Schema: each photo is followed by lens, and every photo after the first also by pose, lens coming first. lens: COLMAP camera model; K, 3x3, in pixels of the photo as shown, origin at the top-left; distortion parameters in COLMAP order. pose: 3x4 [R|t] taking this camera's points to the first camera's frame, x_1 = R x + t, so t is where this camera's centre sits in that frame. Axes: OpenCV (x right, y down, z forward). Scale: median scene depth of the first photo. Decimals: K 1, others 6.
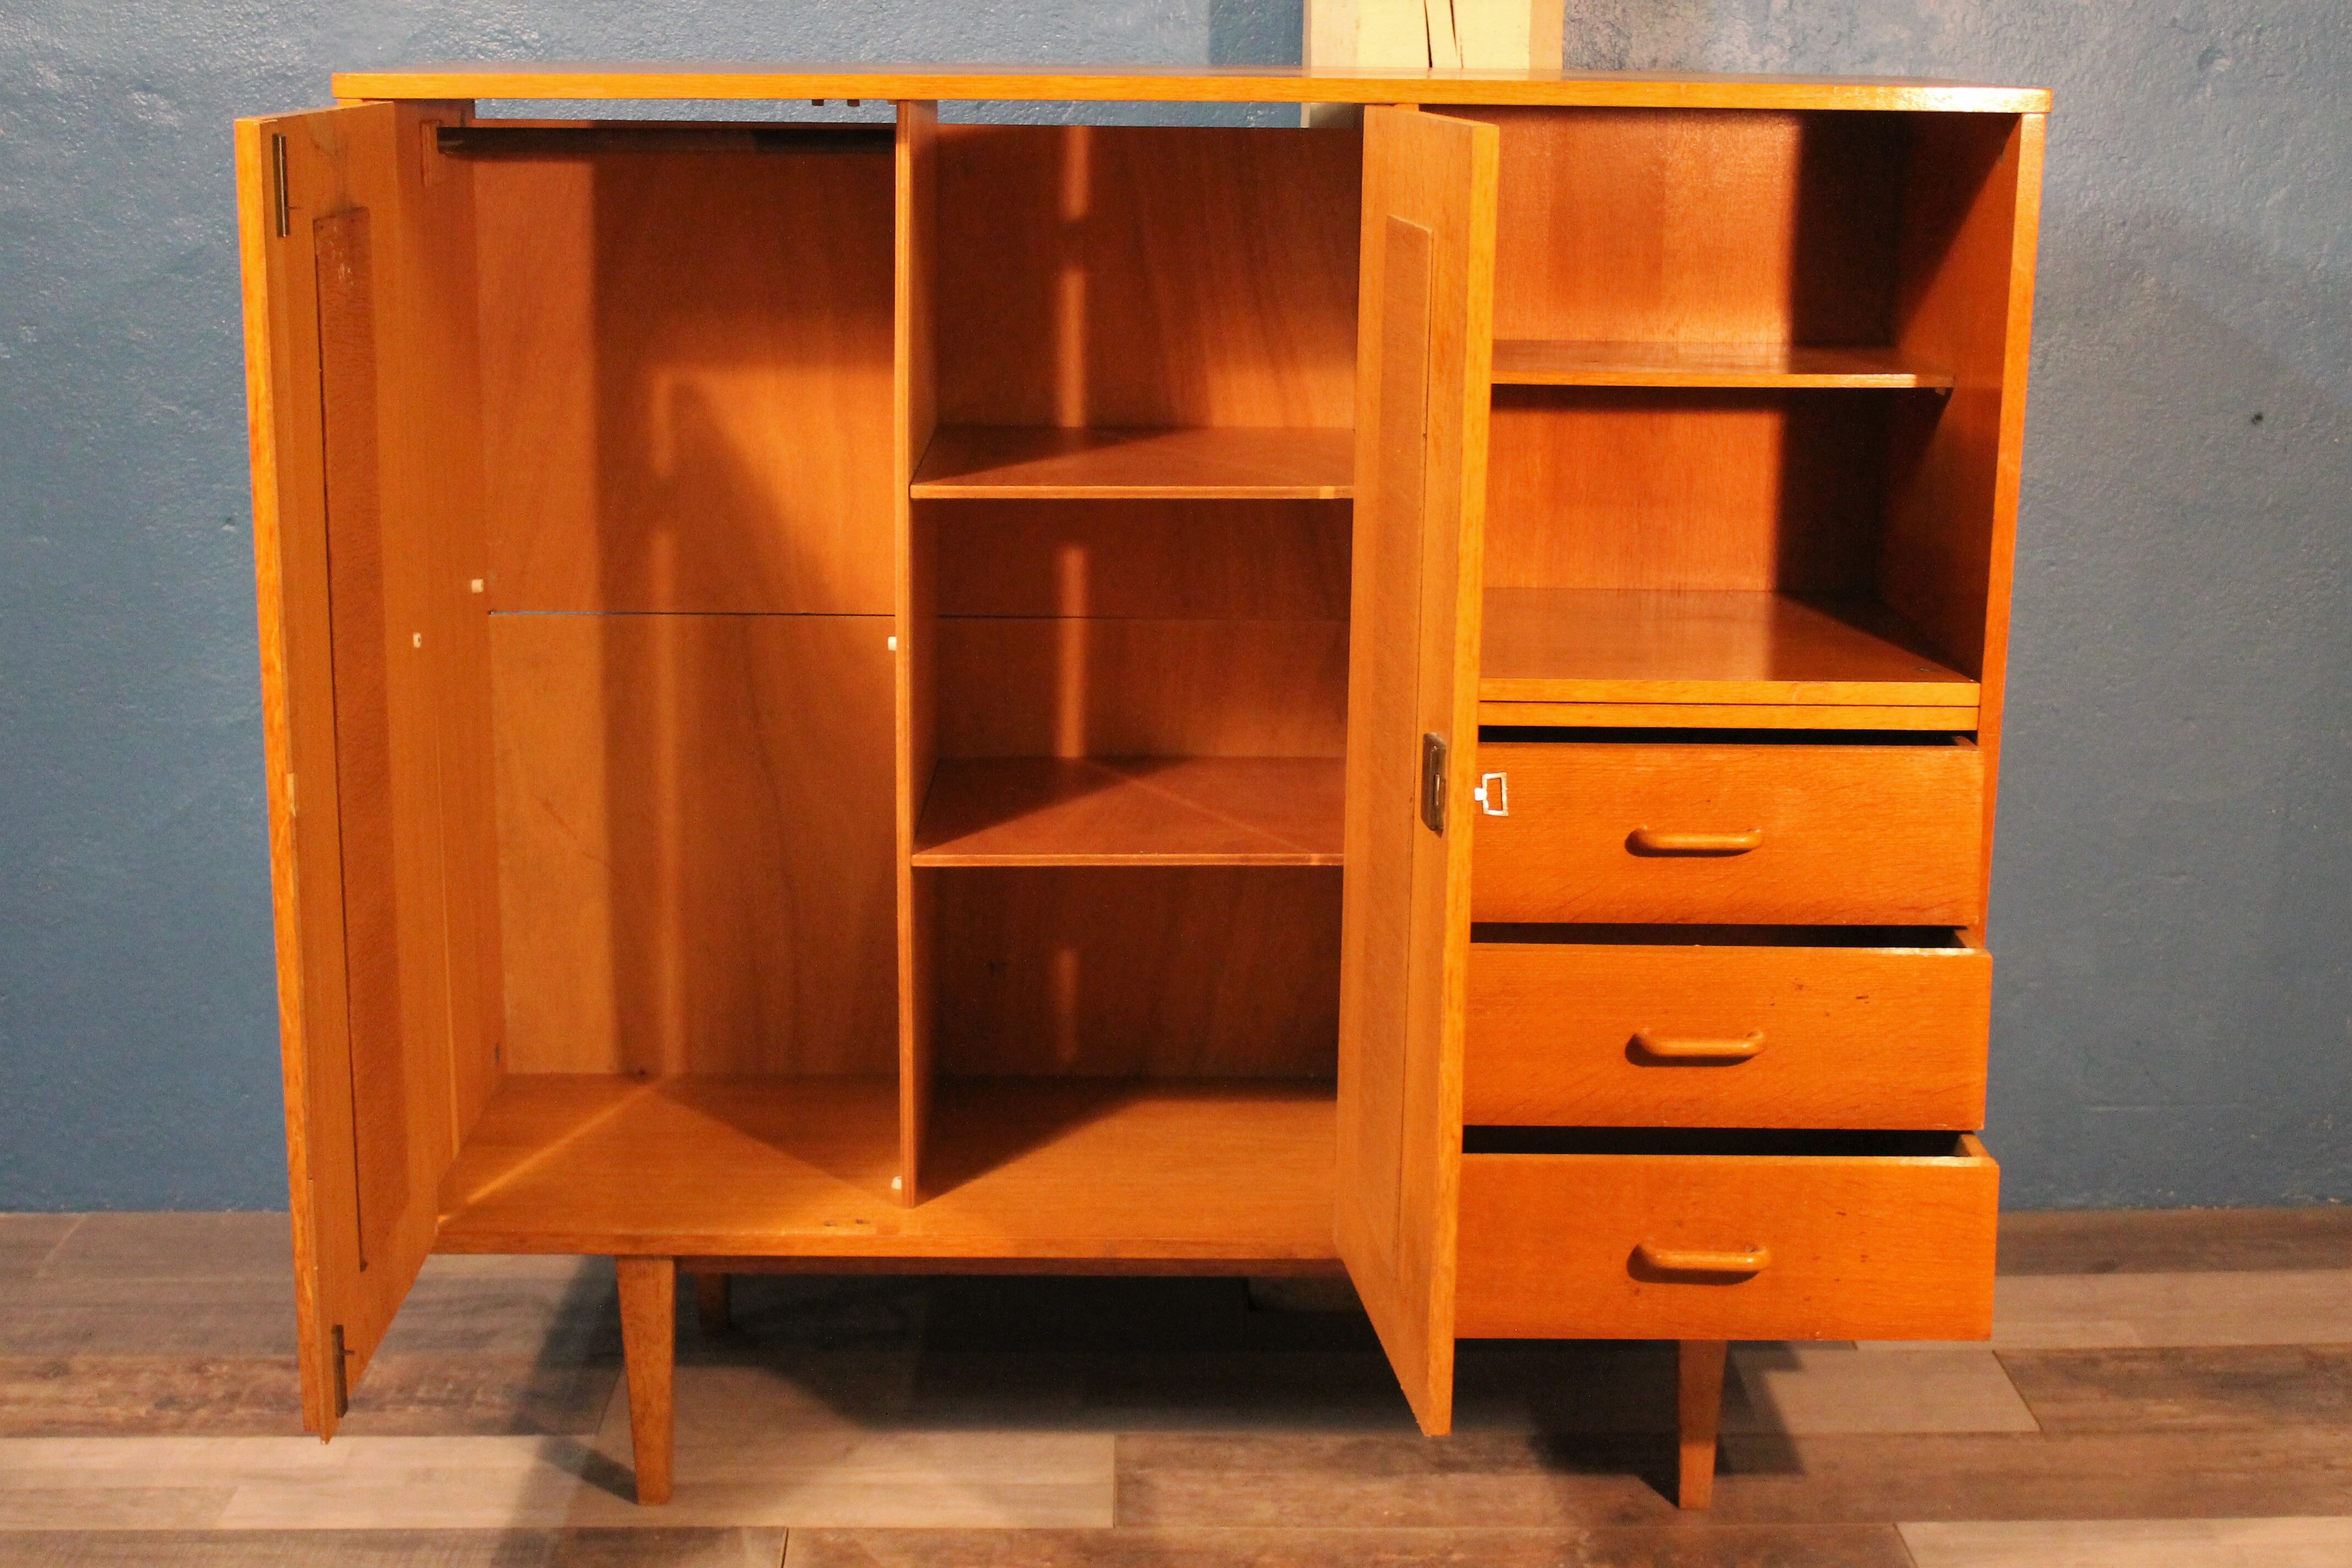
lens RADIAL K [[3240.1, 0, 1164.1], [0, 3240.1, 781.9], [0, 0, 1]] dist [-0.062925, 0.020281]
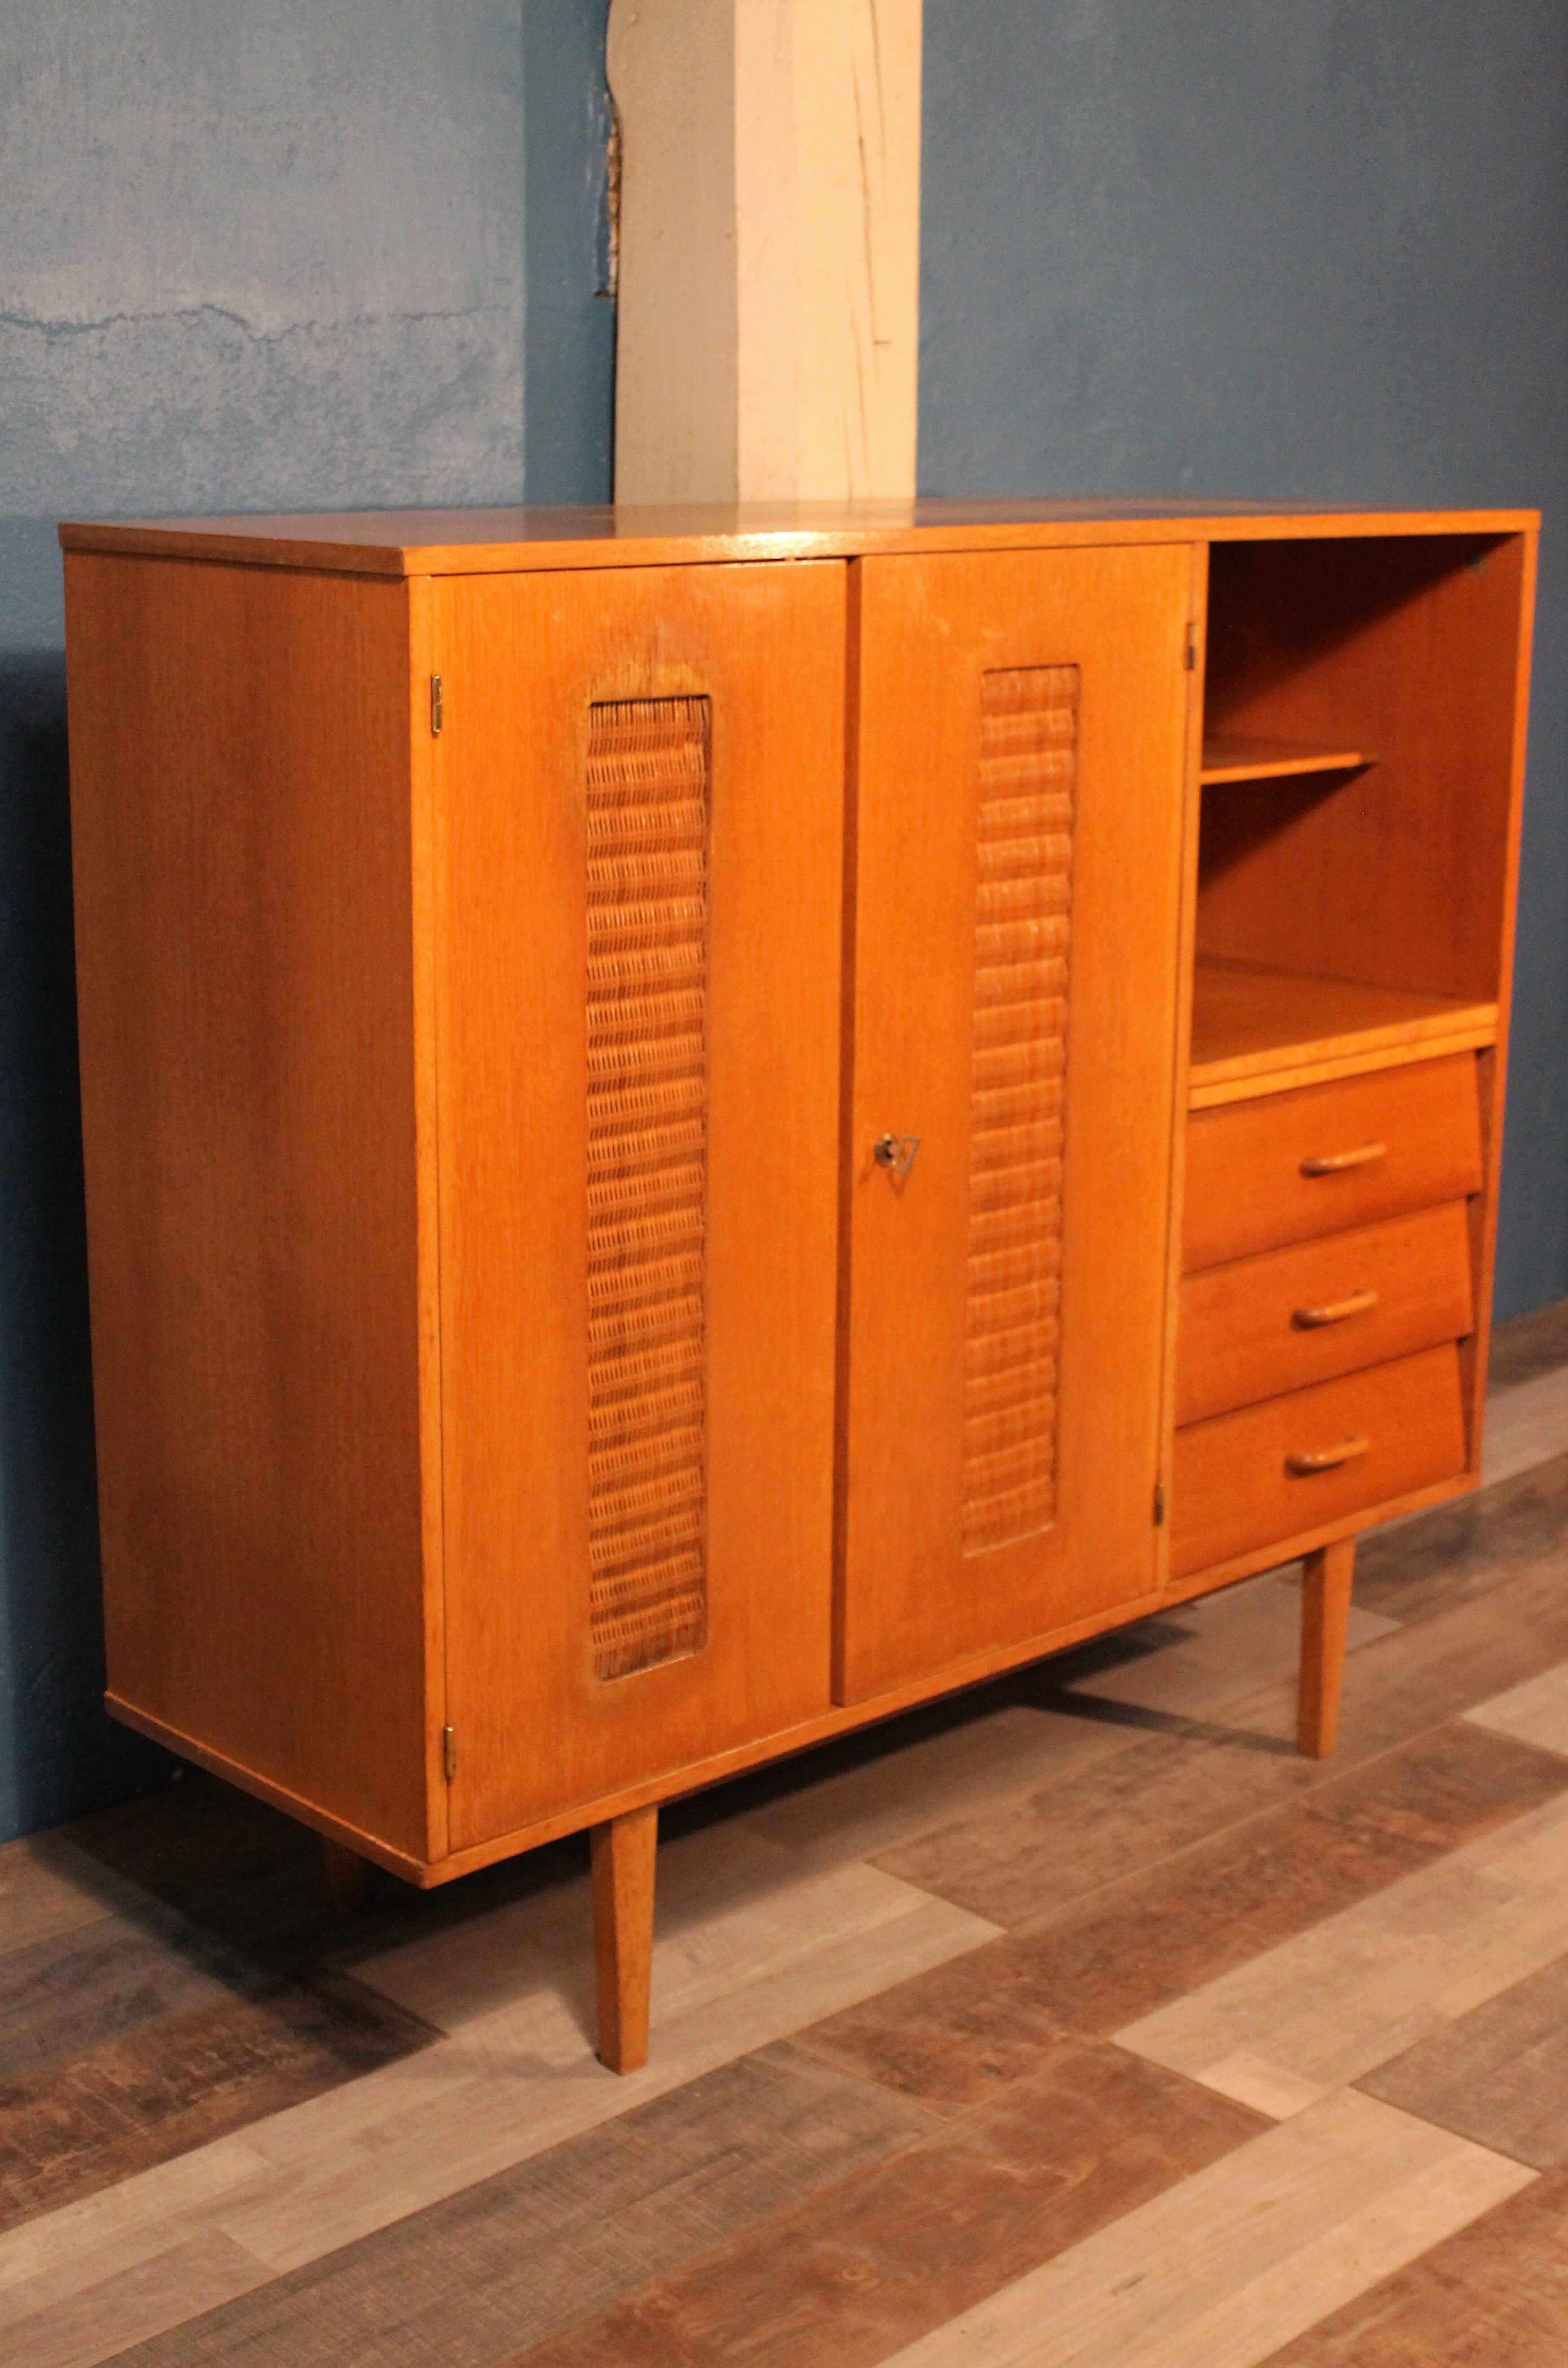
lens RADIAL K [[3237.1, 0, 788.1], [0, 3237.1, 1131.1], [0, 0, 1]] dist [-0.081813, 0.051374]
pose [[0.729252, -0.155775, 0.666278, -0.658251], [0.155182, 0.986020, 0.060681, -0.086081], [-0.666416, 0.059143, 0.743231, 0.251303]]
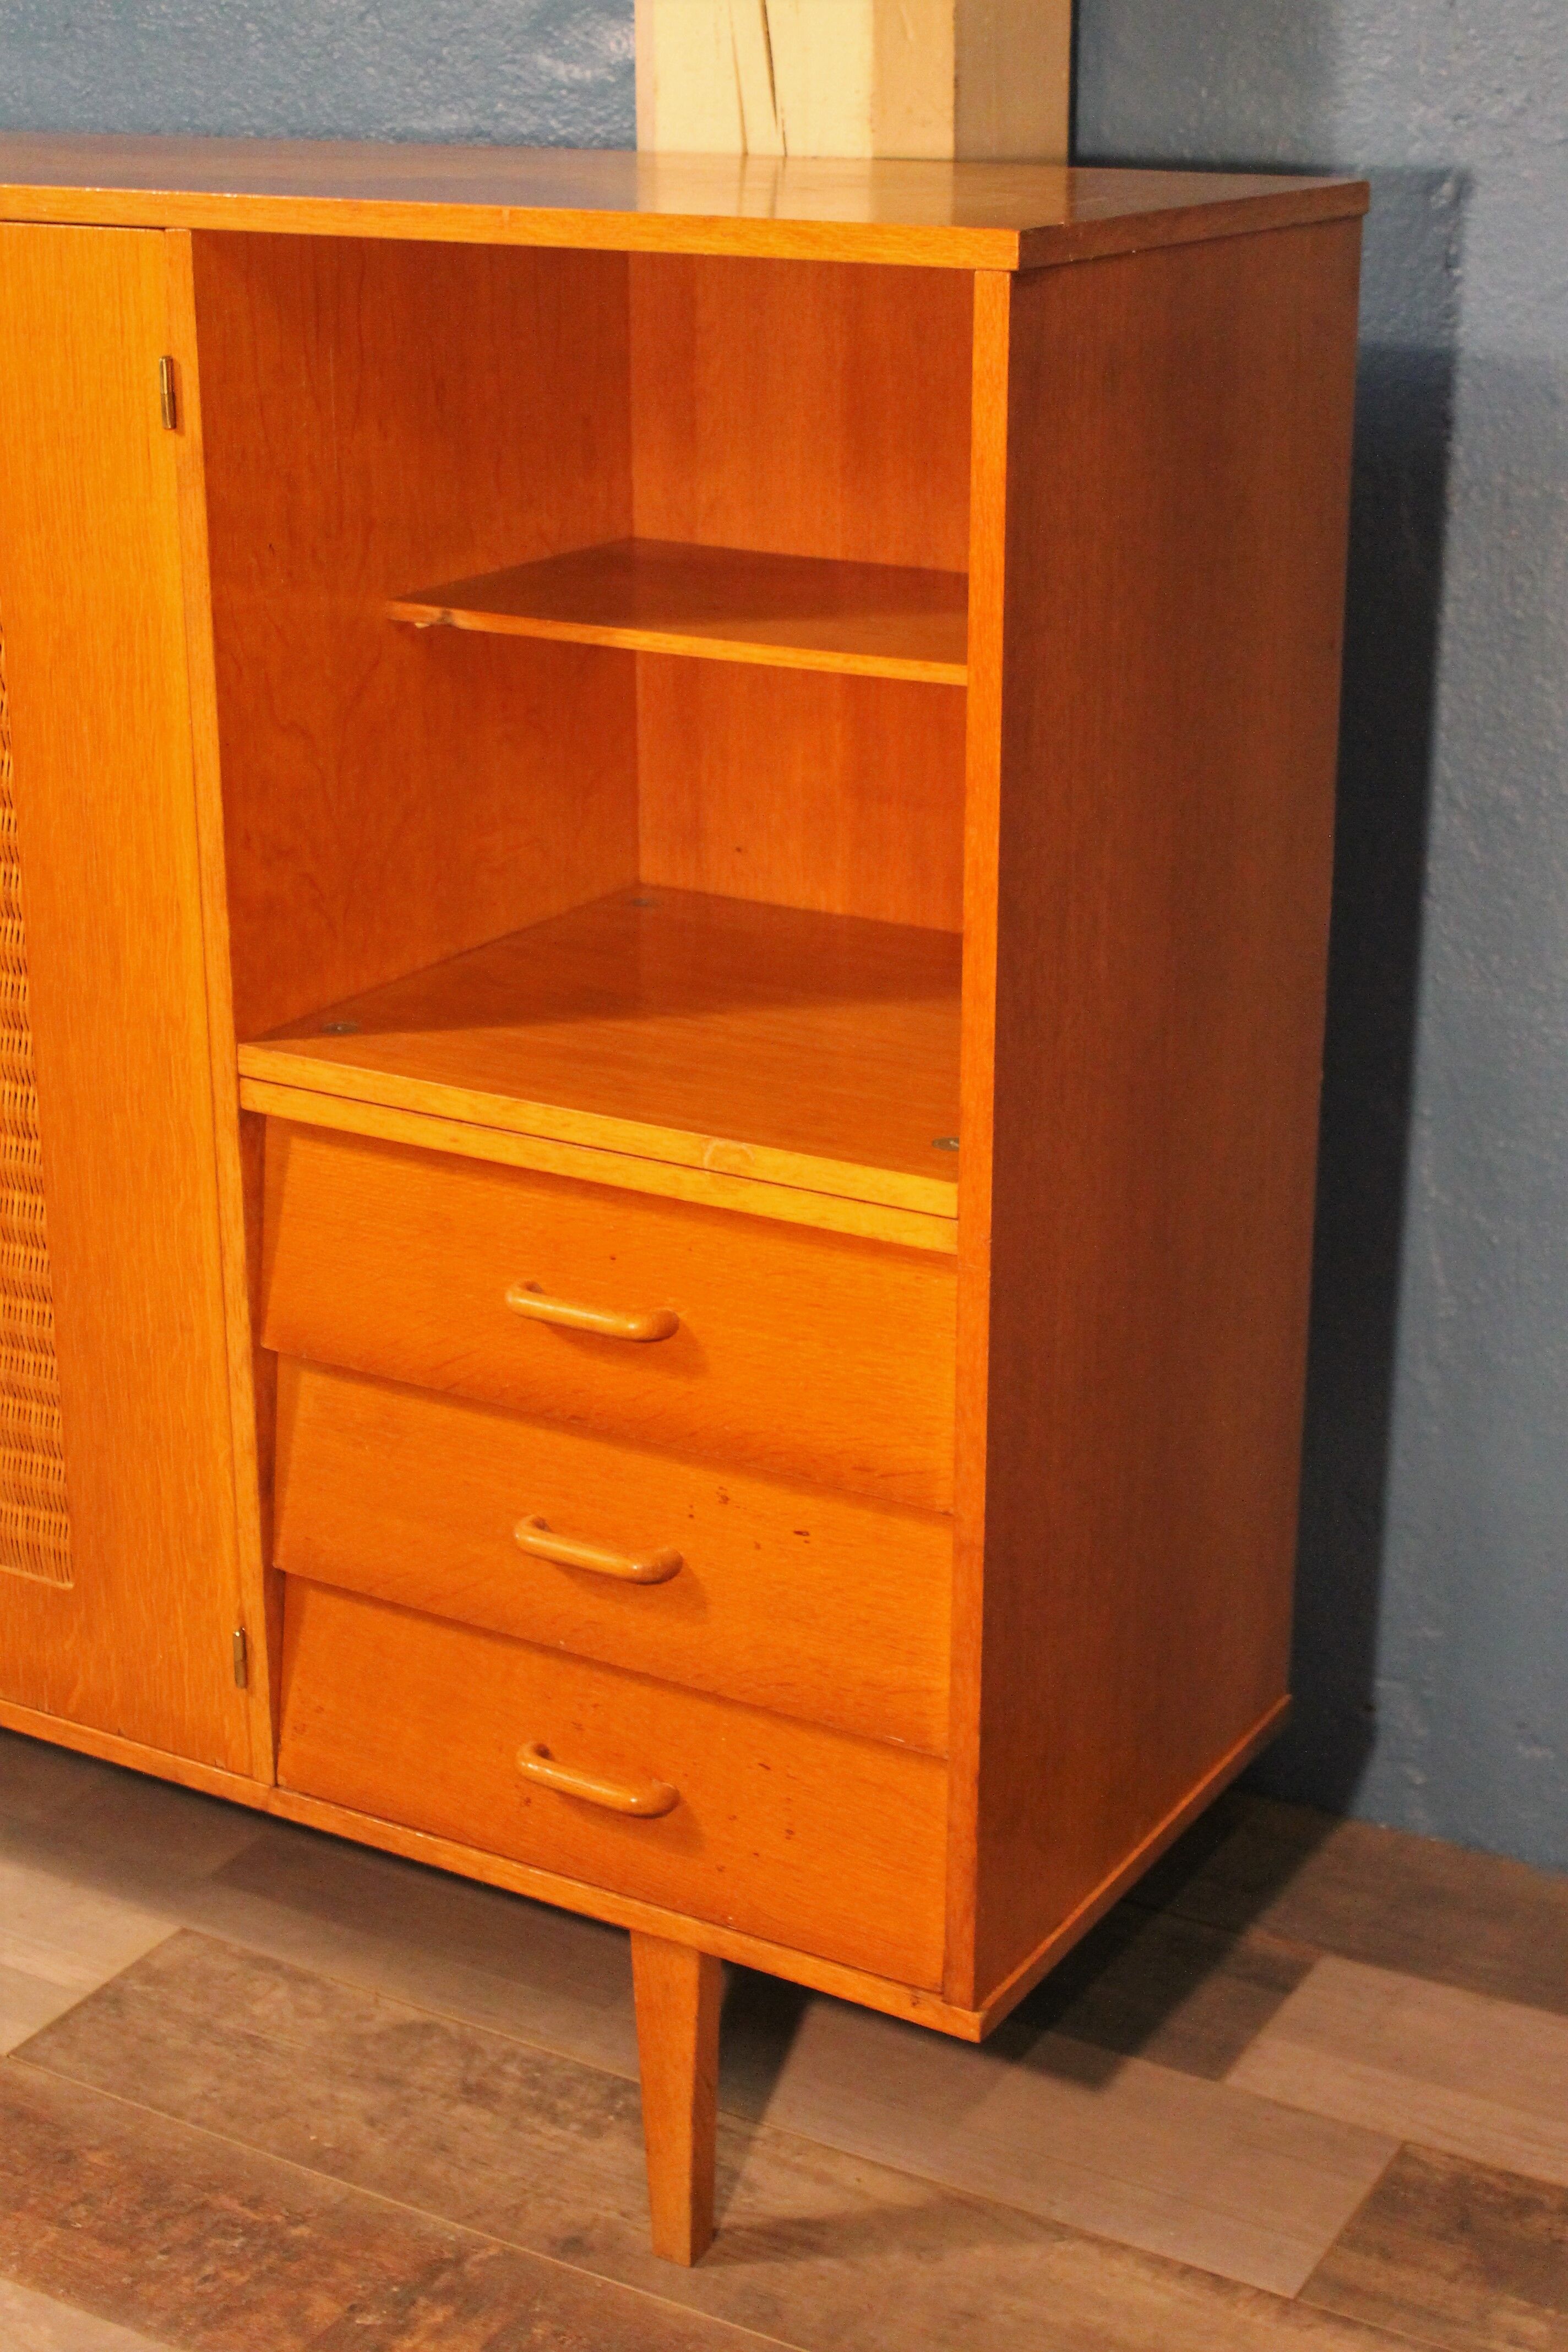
lens RADIAL K [[3505.1, 0, 789.6], [0, 3505.1, 1132.5], [0, 0, 1]] dist [-0.043941, 0.033001]
pose [[0.860223, 0.154742, -0.485871, 0.486923], [-0.109035, 0.986624, 0.121180, -0.105118], [0.498123, -0.051265, 0.865589, 0.346364]]
